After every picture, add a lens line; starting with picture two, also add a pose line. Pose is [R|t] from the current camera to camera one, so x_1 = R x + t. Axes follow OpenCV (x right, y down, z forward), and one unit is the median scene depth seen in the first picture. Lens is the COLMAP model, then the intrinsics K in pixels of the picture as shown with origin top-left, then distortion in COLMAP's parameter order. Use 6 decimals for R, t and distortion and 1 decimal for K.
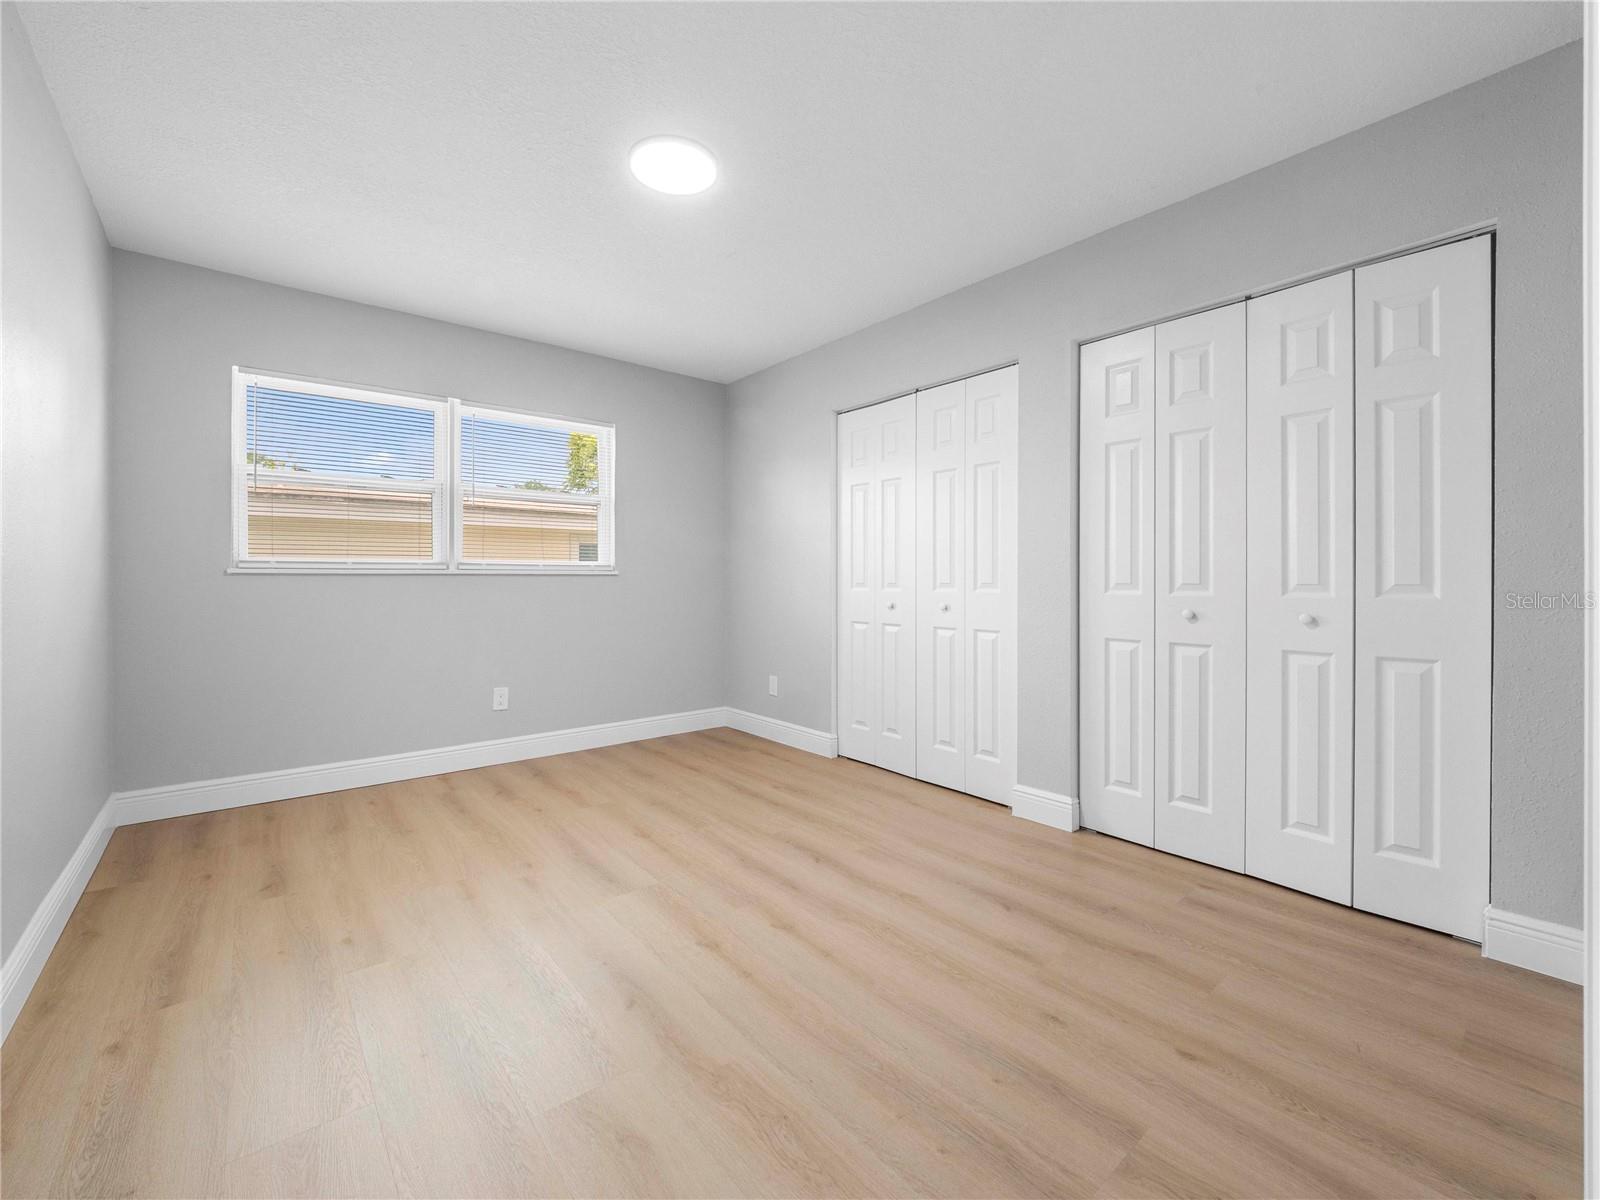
lens RADIAL K [[671.3, 0, 798.4], [0, 671.3, 569.6], [0, 0, 1]] dist [-0.001104, -0.001012]
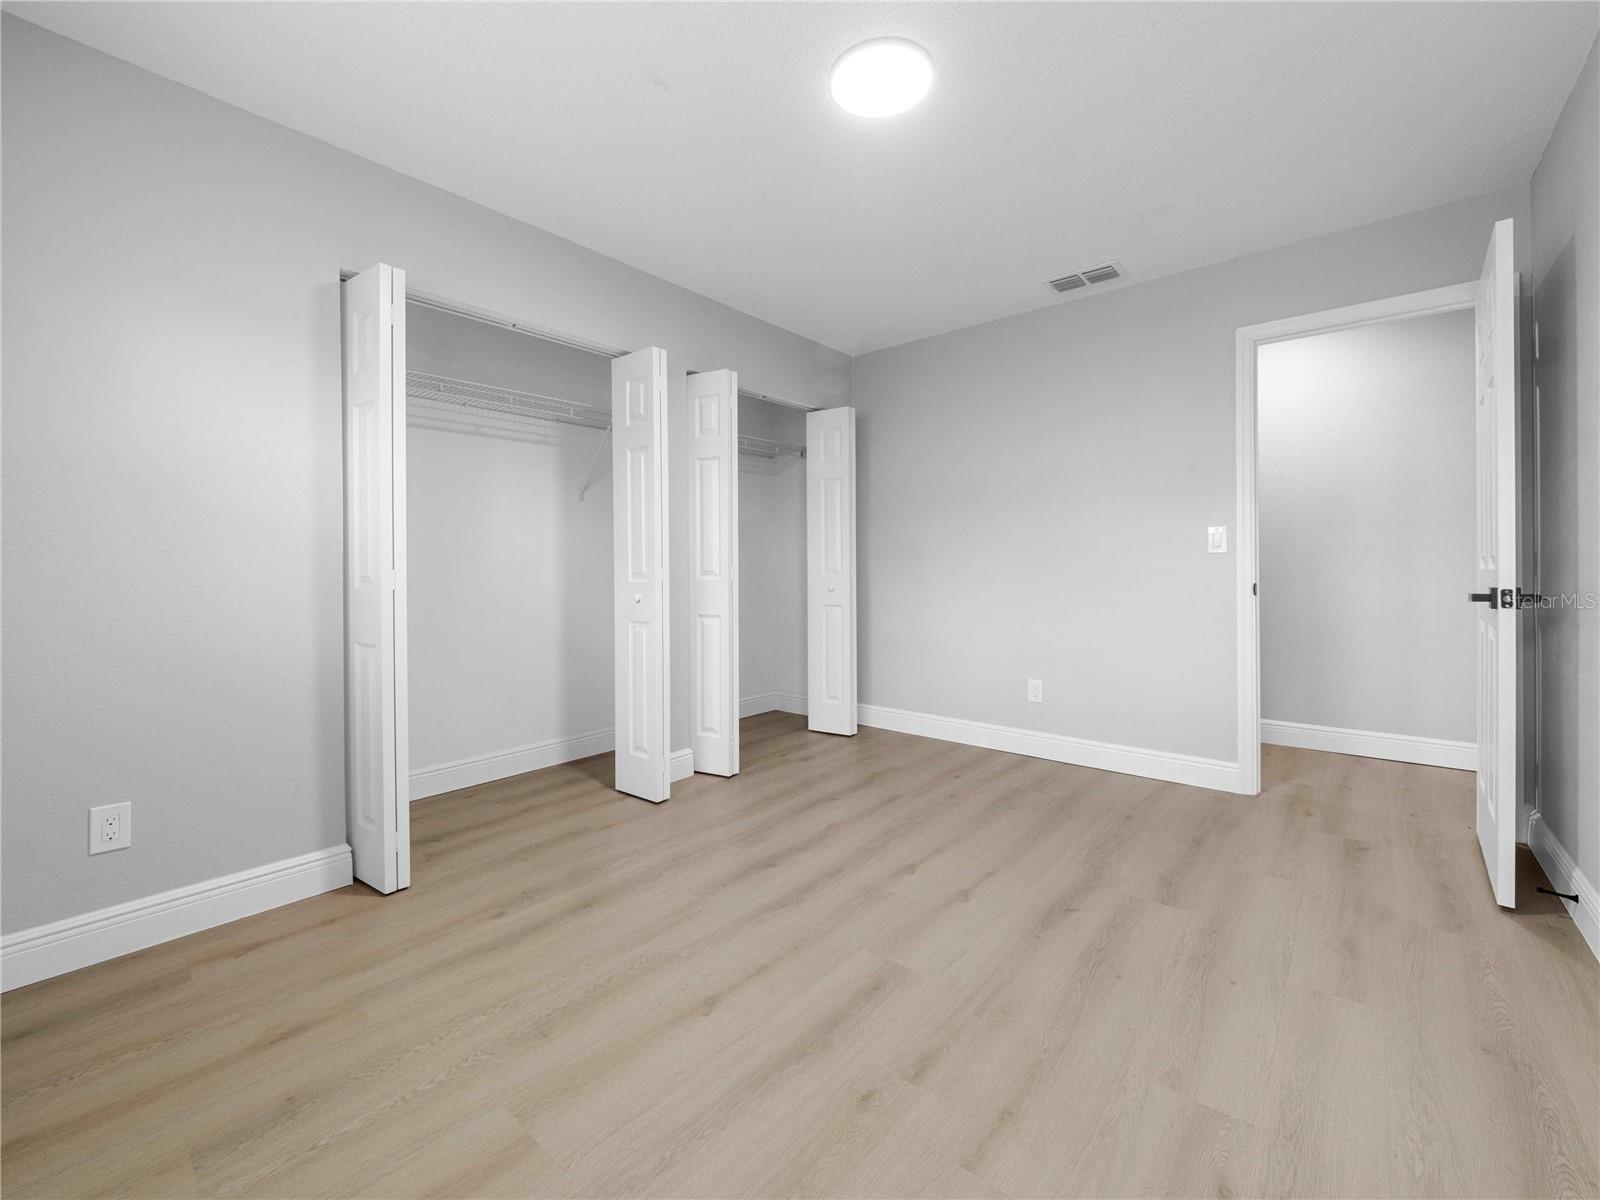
lens RADIAL K [[671.3, 0, 798.4], [0, 671.3, 569.6], [0, 0, 1]] dist [-0.001104, -0.001012]
pose [[-0.177246, -0.006700, 0.984144, -0.985084], [-0.005402, 0.999968, 0.005835, 0.012237], [-0.984152, -0.004282, -0.177277, 1.232604]]
